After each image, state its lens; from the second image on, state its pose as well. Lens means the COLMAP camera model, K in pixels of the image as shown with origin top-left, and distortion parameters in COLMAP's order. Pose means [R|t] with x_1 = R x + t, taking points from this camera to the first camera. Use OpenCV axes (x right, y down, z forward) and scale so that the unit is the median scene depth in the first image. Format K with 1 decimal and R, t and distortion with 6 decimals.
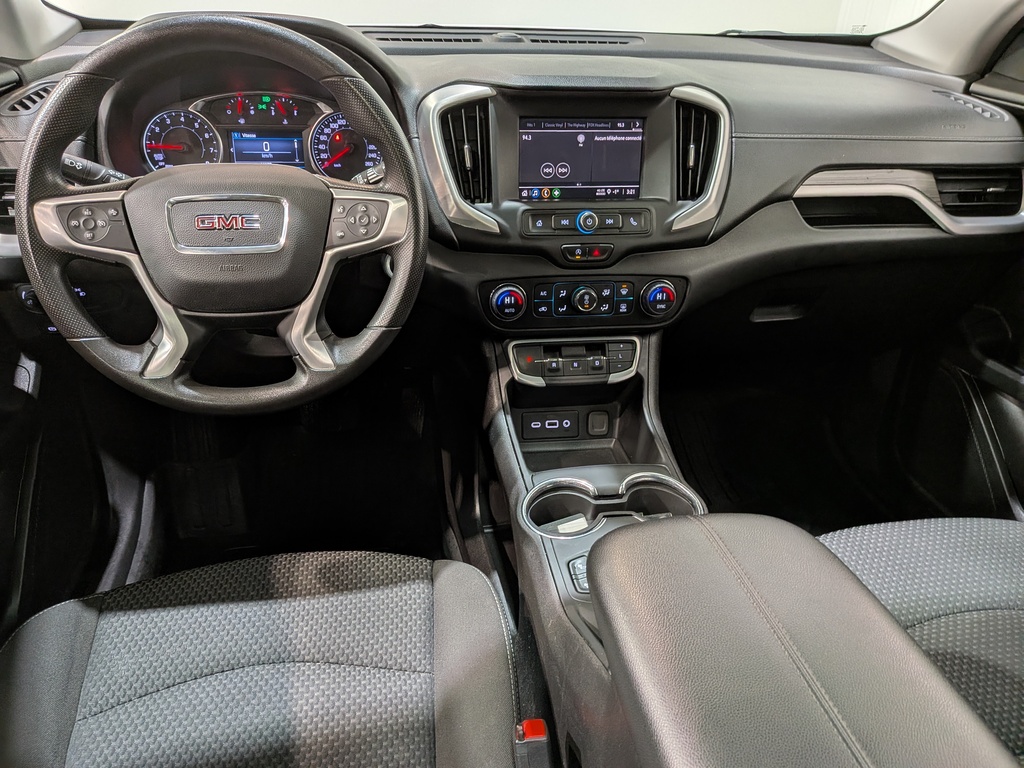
lens RADIAL K [[752.1, 0, 500.7], [0, 752.1, 405.1], [0, 0, 1]] dist [0.048554, -0.082023]
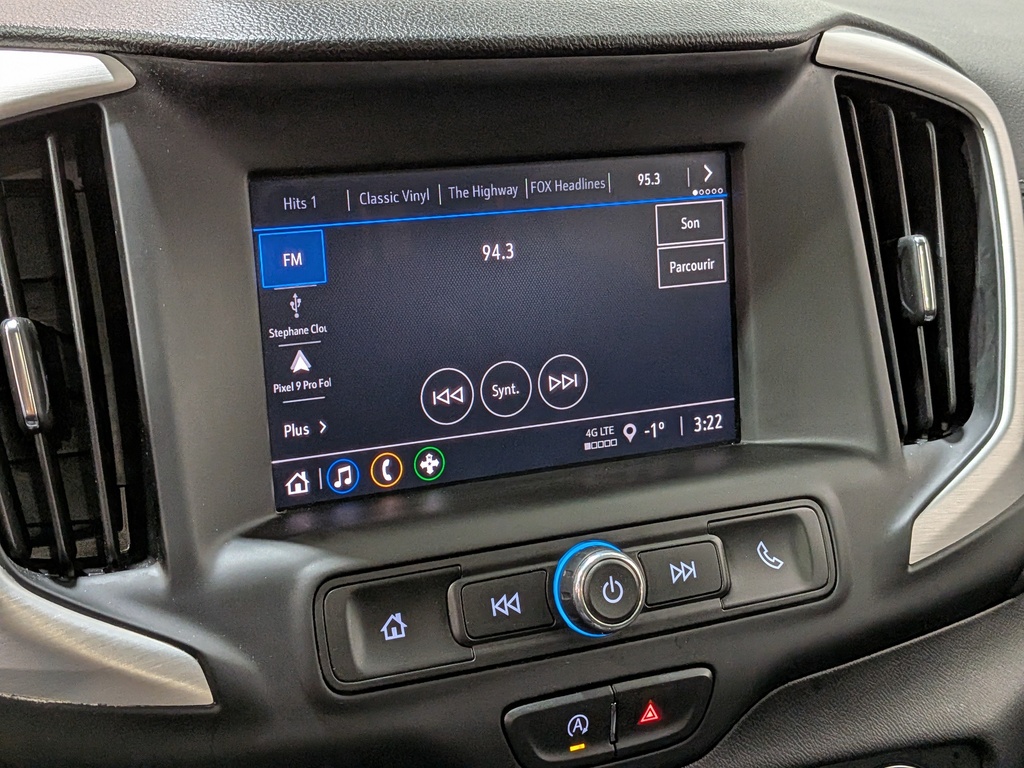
lens RADIAL K [[1477.3, 0, 488.8], [0, 1477.3, 346.8], [0, 0, 1]] dist [0.062228, 0.000000]
pose [[0.961366, -0.091005, 0.259793, -0.024807], [0.145897, 0.968762, -0.200534, -0.221357], [-0.233428, 0.230689, 0.944613, 0.550882]]
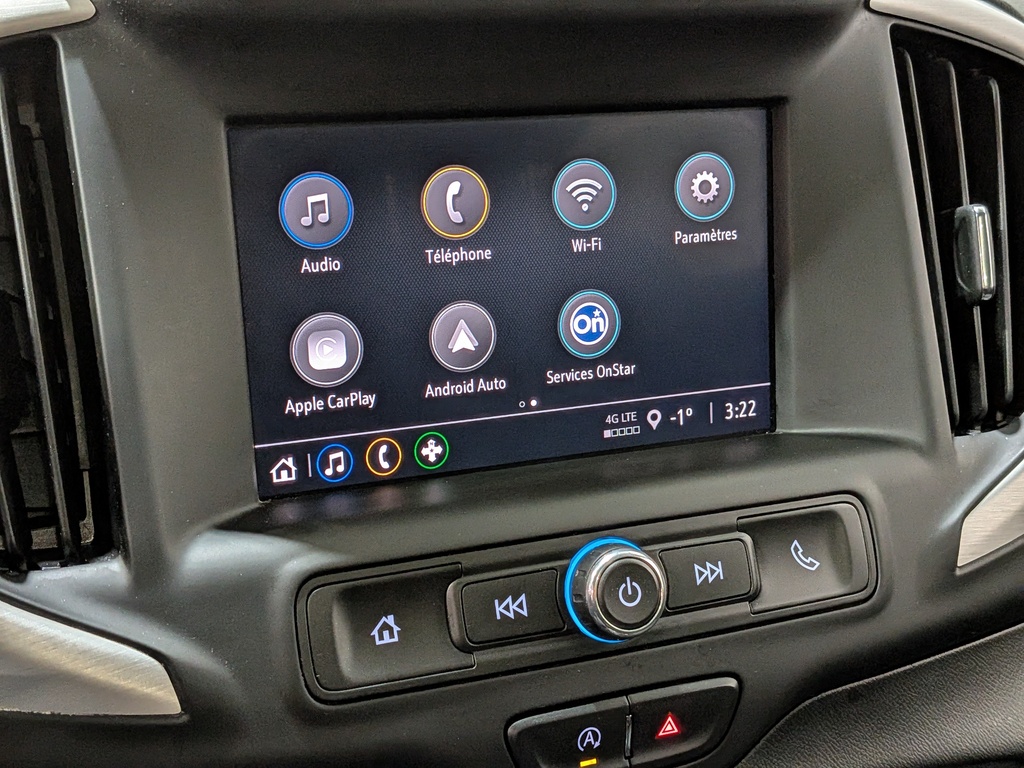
lens RADIAL K [[1478.0, 0, 521.9], [0, 1478.0, 418.7], [0, 0, 1]] dist [0.059325, 0.000000]
pose [[0.963222, -0.093237, 0.252012, -0.005963], [0.133348, 0.980097, -0.147066, -0.225133], [-0.233284, 0.175262, 0.956484, 0.592064]]
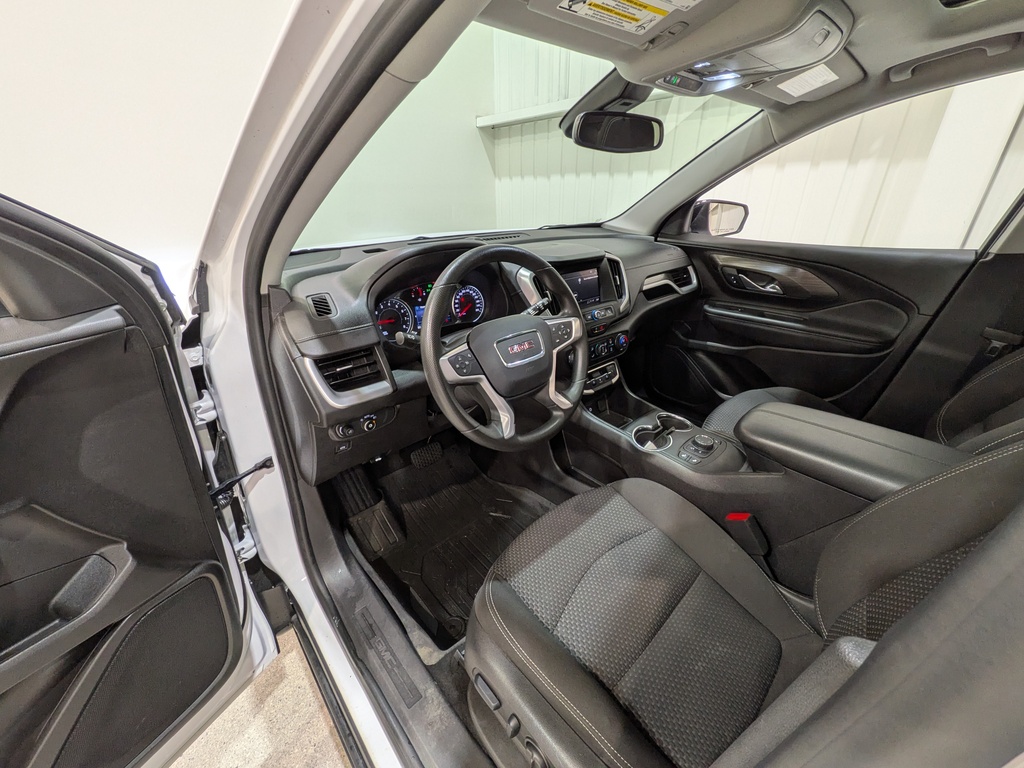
lens RADIAL K [[406.2, 0, 520.9], [0, 406.2, 384.3], [0, 0, 1]] dist [0.007068, -0.000619]
pose [[0.834683, -0.271682, 0.479054, -0.670883], [0.309067, 0.951040, 0.000849, -0.115907], [-0.455830, 0.147351, 0.877785, 0.084208]]
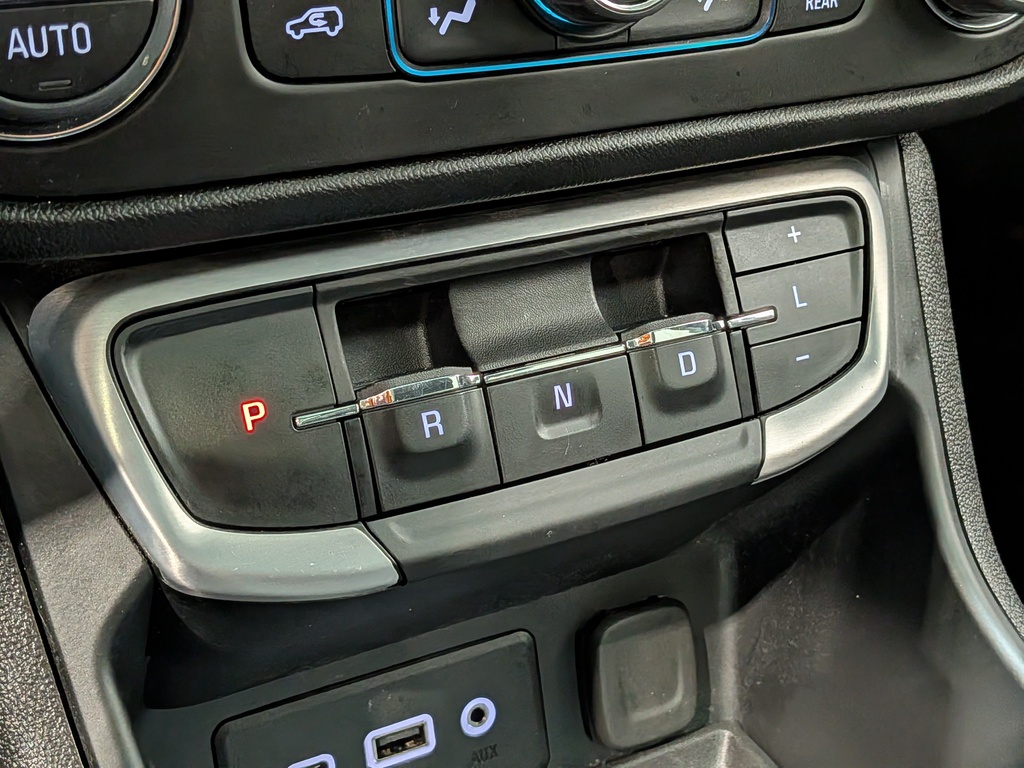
lens RADIAL K [[1477.3, 0, 521.5], [0, 1477.3, 389.1], [0, 0, 1]] dist [0.062228, 0.000000]
pose [[0.934628, -0.156258, 0.319459, -0.000887], [0.145422, 0.987688, 0.057659, -0.075285], [-0.324536, -0.007433, 0.945844, 0.746563]]
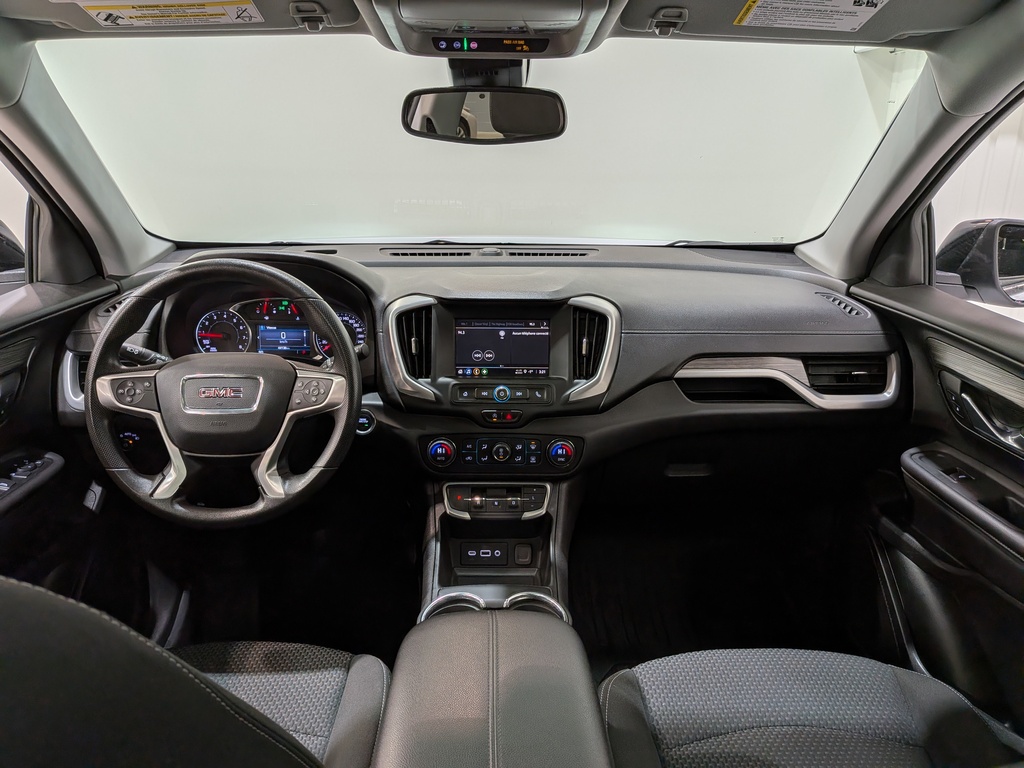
lens RADIAL K [[752.1, 0, 514.9], [0, 752.1, 389.7], [0, 0, 1]] dist [0.048554, -0.082023]
pose [[0.991594, 0.019161, -0.127958, 0.295647], [-0.046740, 0.975237, -0.216168, 0.031904], [0.120648, 0.220332, 0.967935, -0.261782]]
